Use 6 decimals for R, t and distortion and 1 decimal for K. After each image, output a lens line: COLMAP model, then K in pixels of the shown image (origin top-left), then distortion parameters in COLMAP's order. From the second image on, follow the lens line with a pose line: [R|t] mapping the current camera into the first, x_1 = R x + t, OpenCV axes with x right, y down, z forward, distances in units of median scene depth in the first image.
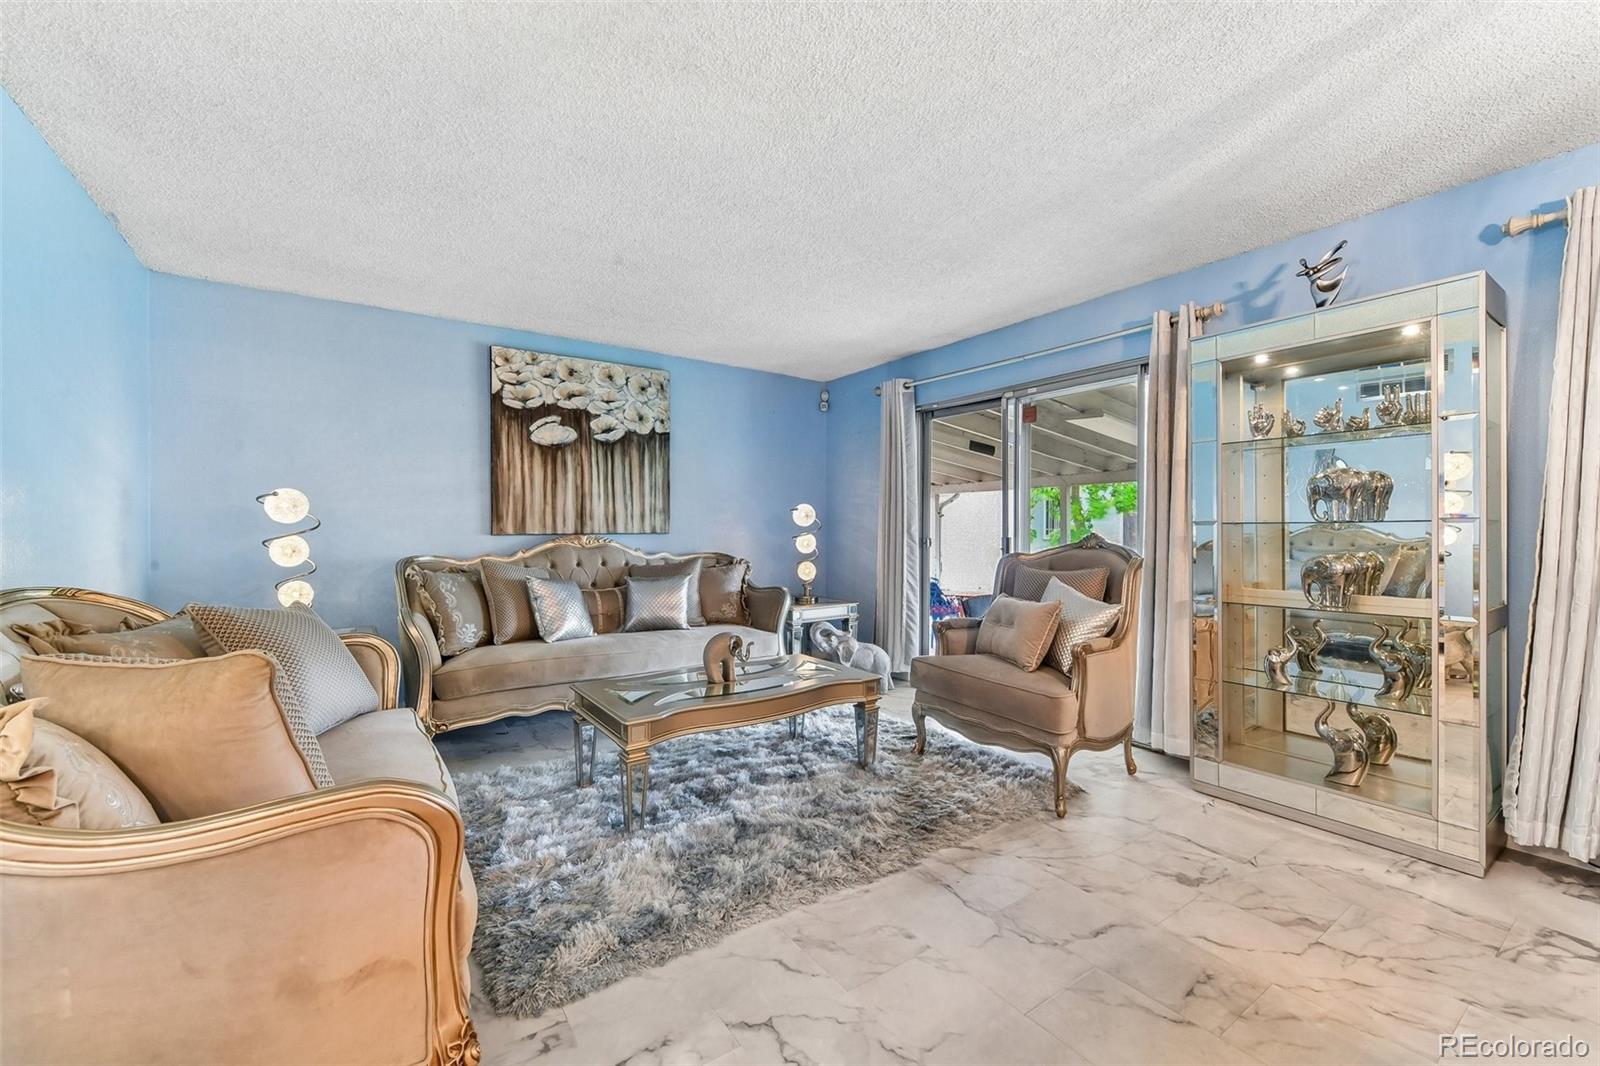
lens RADIAL K [[653.4, 0, 813.1], [0, 653.4, 531.4], [0, 0, 1]] dist [-0.001688, -0.000540]
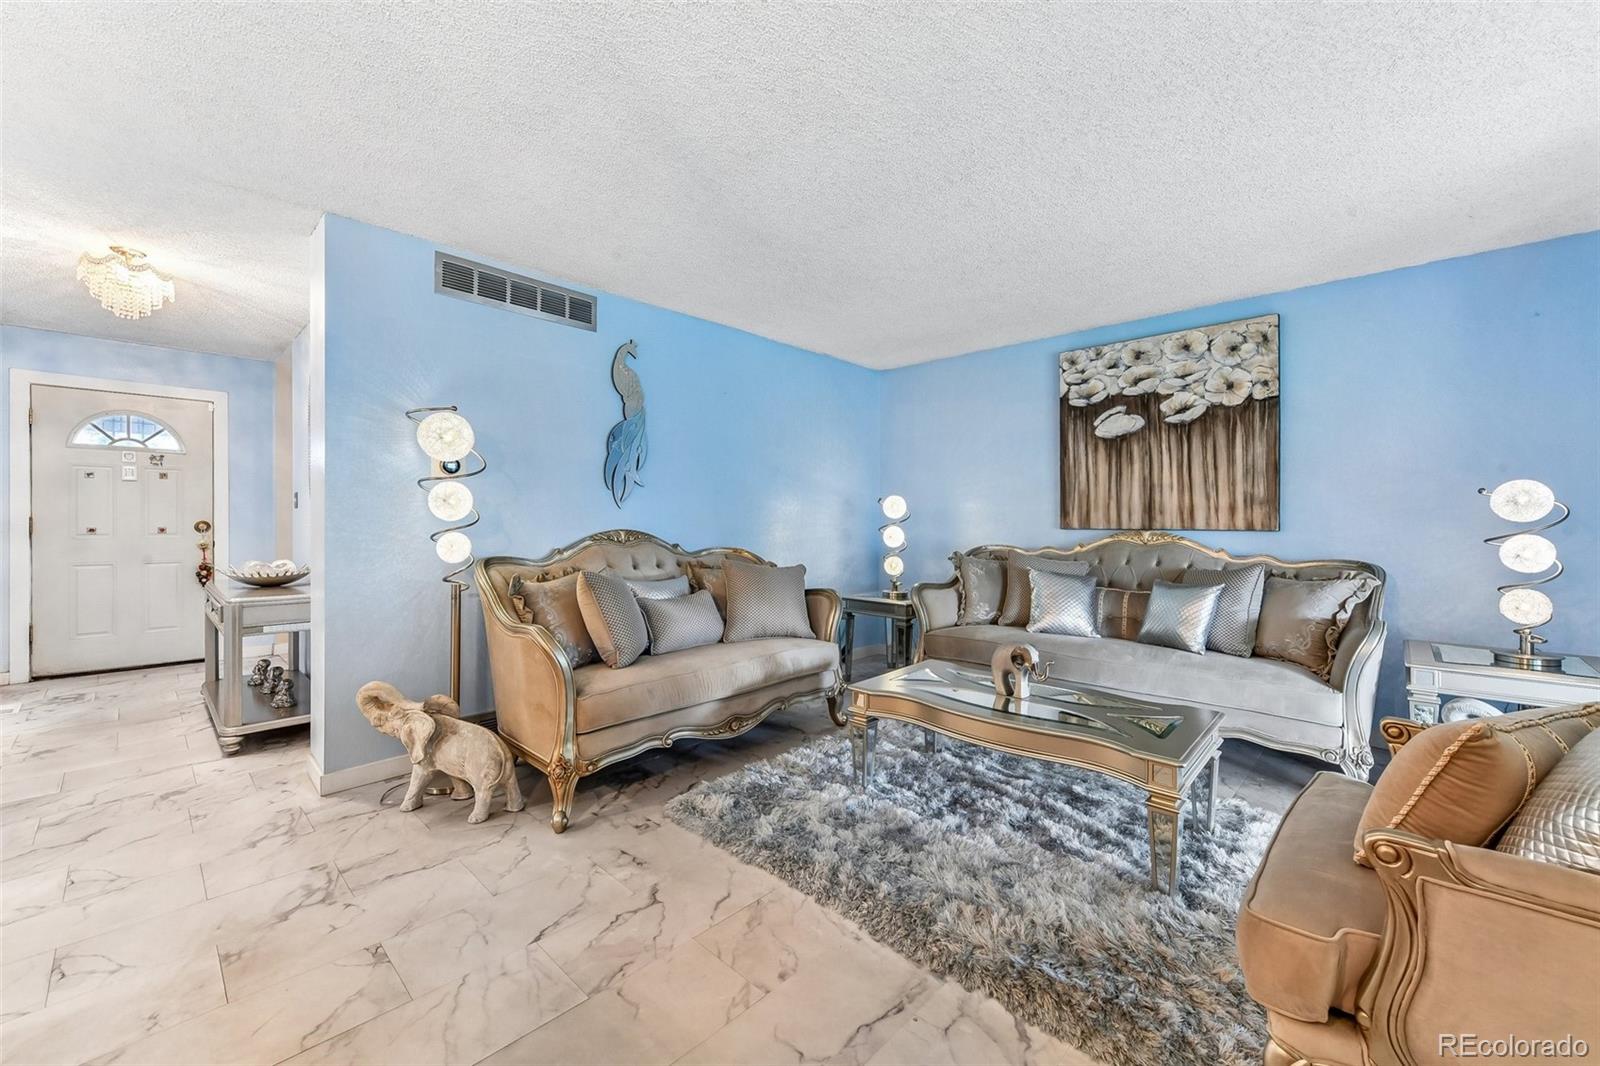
lens RADIAL K [[633.8, 0, 787.6], [0, 633.8, 507.1], [0, 0, 1]] dist [0.000734, -0.000274]
pose [[0.181047, -0.022902, -0.983208, 0.427314], [-0.012553, 0.999594, -0.025595, 0.001426], [0.983394, 0.016976, 0.180686, 0.355077]]
